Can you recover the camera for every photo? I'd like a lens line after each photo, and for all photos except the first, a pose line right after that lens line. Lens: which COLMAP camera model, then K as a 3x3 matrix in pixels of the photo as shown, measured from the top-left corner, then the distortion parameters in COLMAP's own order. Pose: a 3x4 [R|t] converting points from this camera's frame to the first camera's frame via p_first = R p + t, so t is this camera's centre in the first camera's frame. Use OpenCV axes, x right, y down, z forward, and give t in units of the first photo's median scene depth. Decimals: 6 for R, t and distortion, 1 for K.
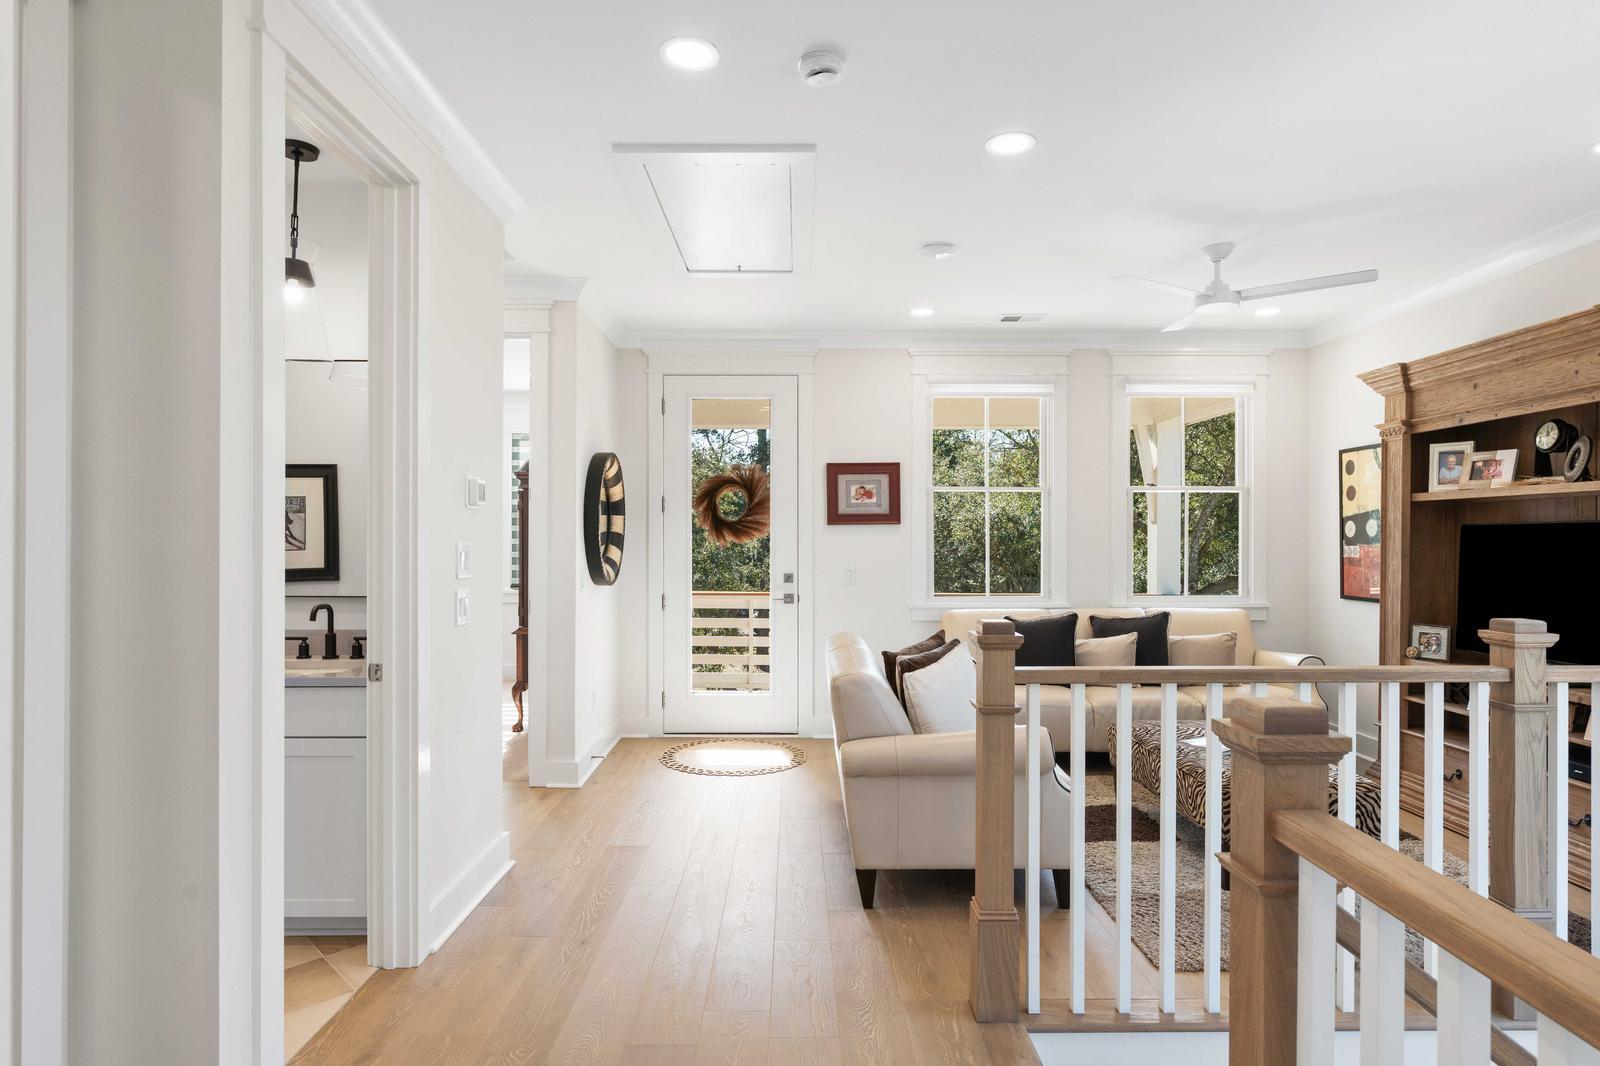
lens RADIAL K [[893.8, 0, 807.3], [0, 893.8, 539.3], [0, 0, 1]] dist [0.003770, 0.002601]
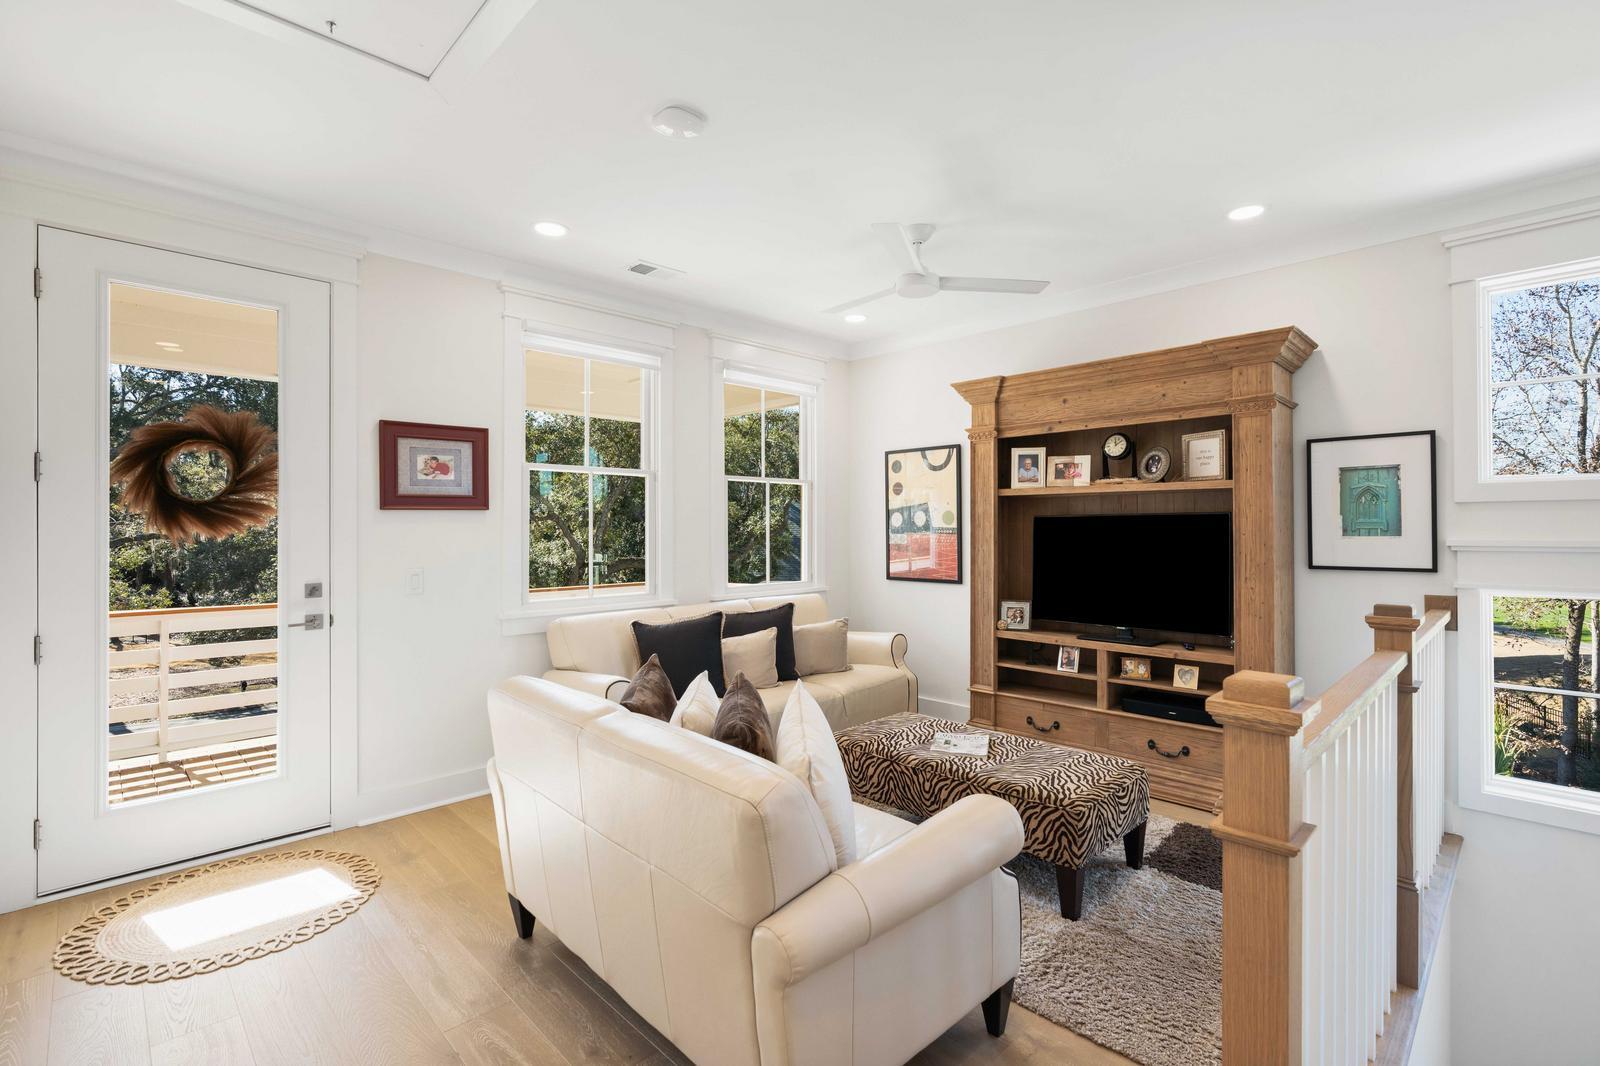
lens RADIAL K [[735.2, 0, 809.7], [0, 735.2, 524.5], [0, 0, 1]] dist [-0.011117, 0.003943]
pose [[0.722121, 0.001001, 0.691766, -0.137188], [0.003317, 0.999982, -0.004909, -0.000879], [-0.691759, 0.005839, 0.722105, 0.389660]]
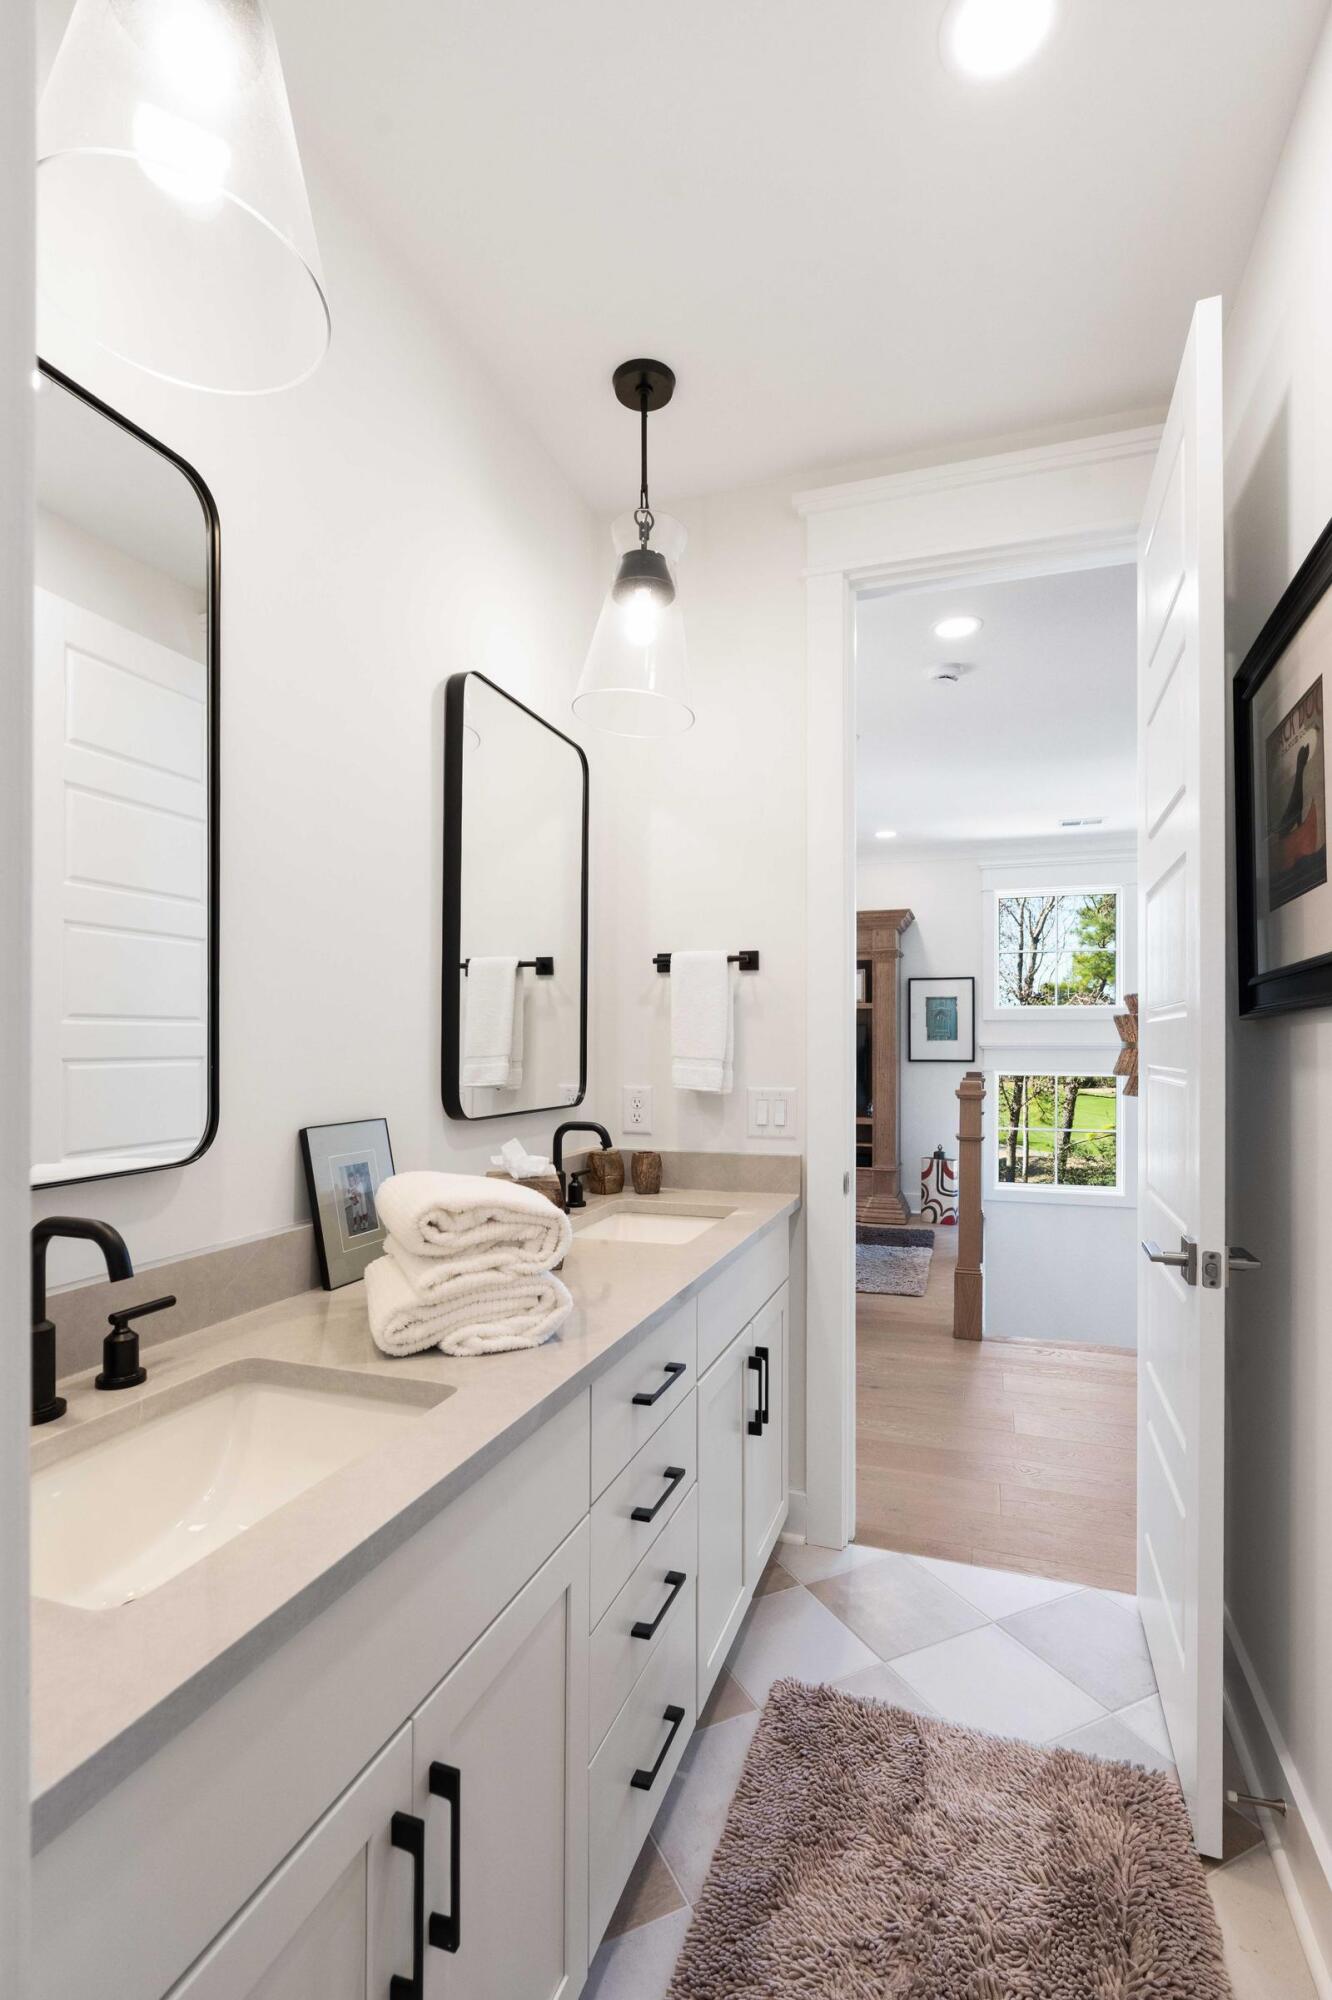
lens RADIAL K [[919.0, 0, 698.2], [0, 919.0, 1045.1], [0, 0, 1]] dist [-0.011117, 0.003943]
pose [[0.318160, -0.000718, 0.948037, -0.645478], [-0.001528, 0.999998, 0.001270, 0.012488], [-0.948036, -0.001852, 0.318158, 0.424665]]
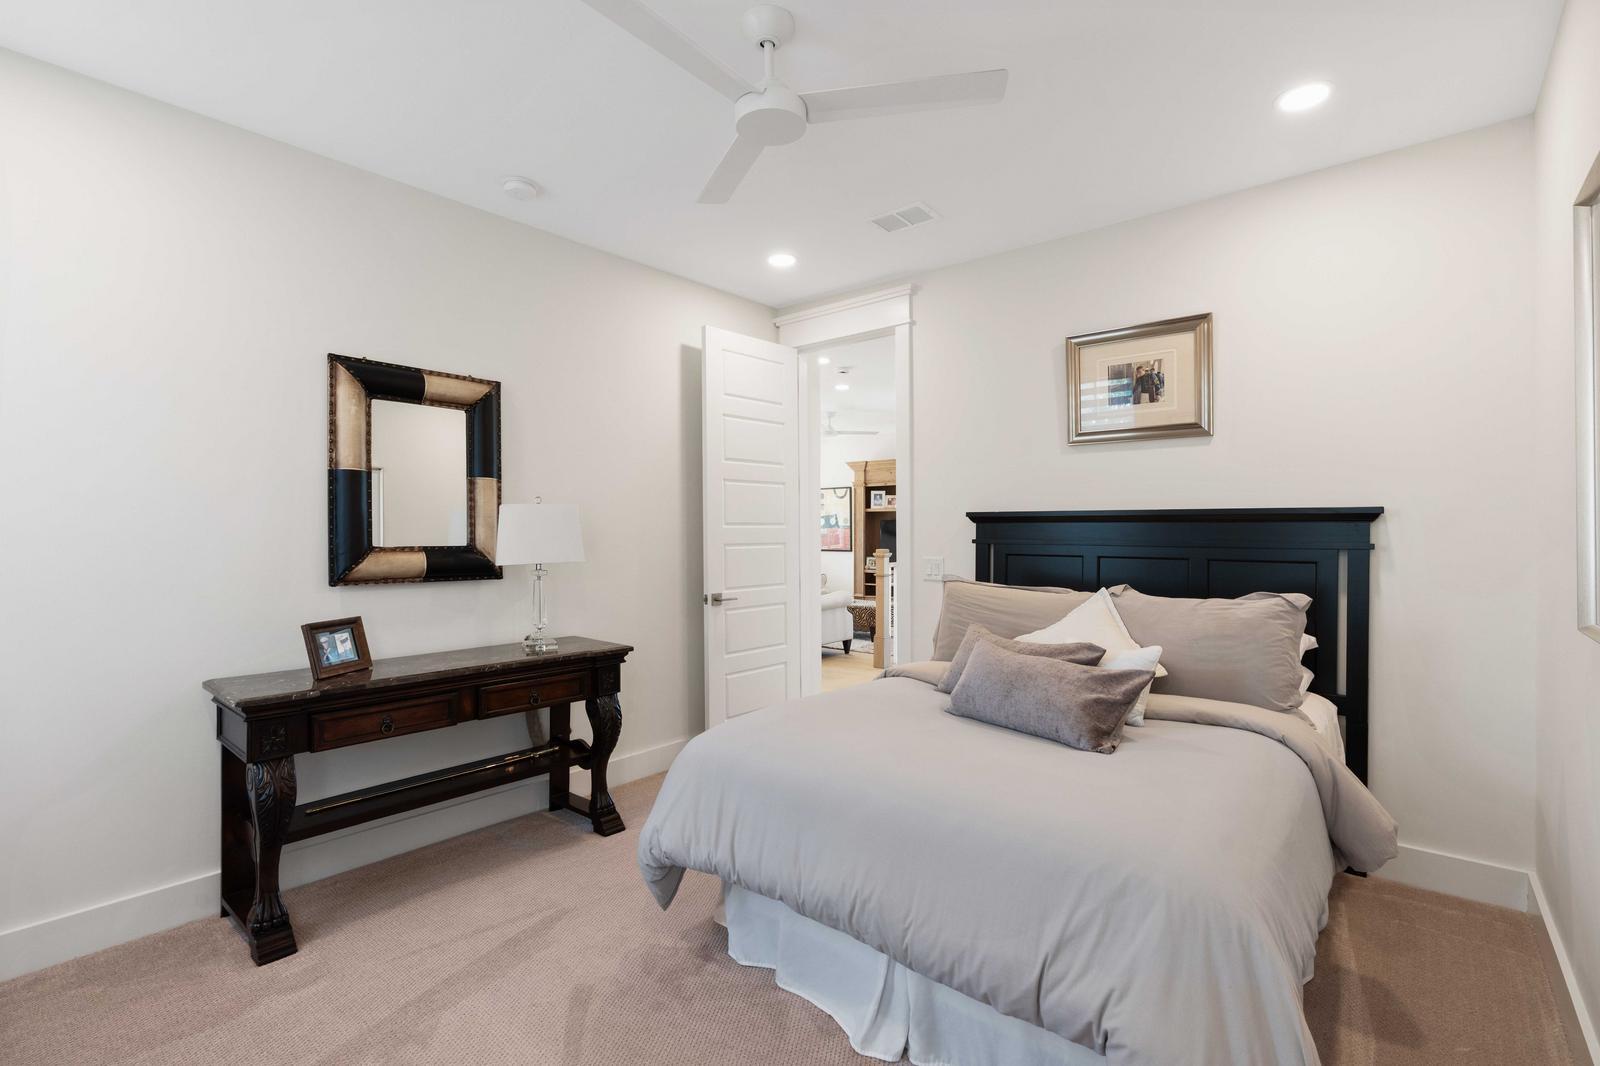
lens RADIAL K [[735.2, 0, 804.3], [0, 735.2, 529.7], [0, 0, 1]] dist [-0.011117, 0.003943]
pose [[0.656066, -0.003907, 0.754694, -0.916196], [0.003414, 0.999992, 0.002209, 0.005531], [-0.754696, 0.001127, 0.656074, -0.258594]]
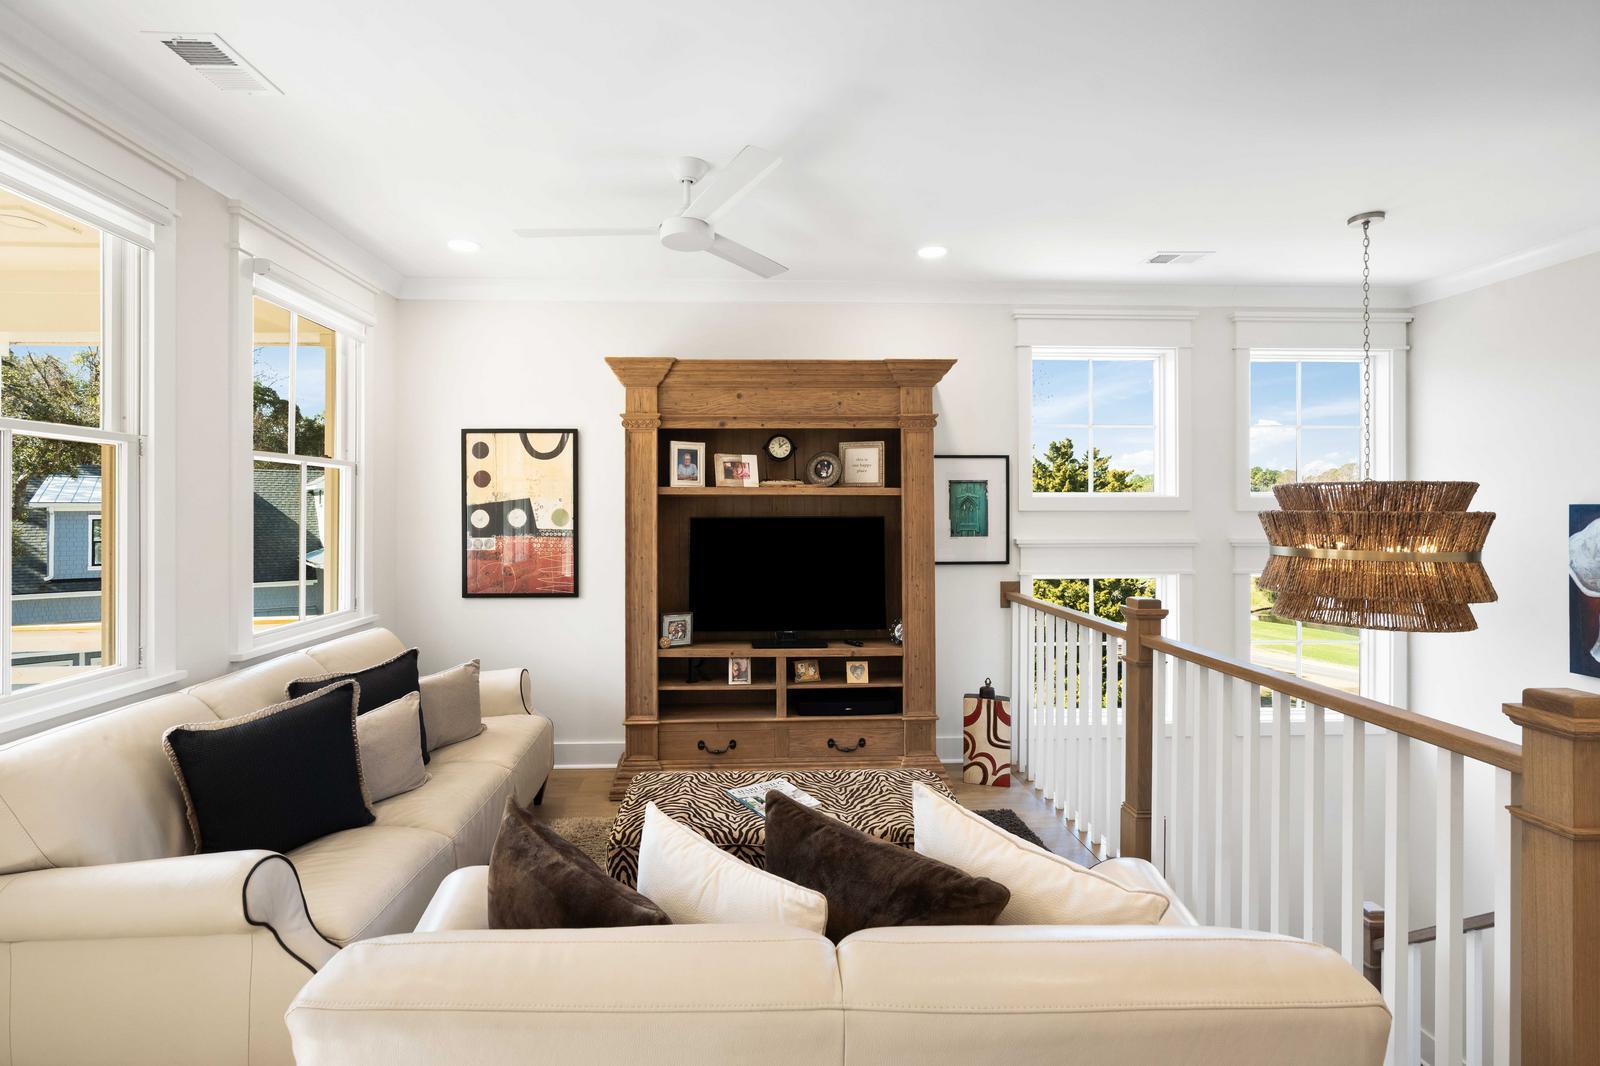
lens RADIAL K [[735.2, 0, 771.7], [0, 735.2, 507.7], [0, 0, 1]] dist [-0.011117, 0.003943]
pose [[-0.018194, 0.004510, 0.999824, -0.134827], [0.000666, 0.999990, -0.004498, -0.019244], [-0.999834, 0.000584, -0.018197, 0.723512]]
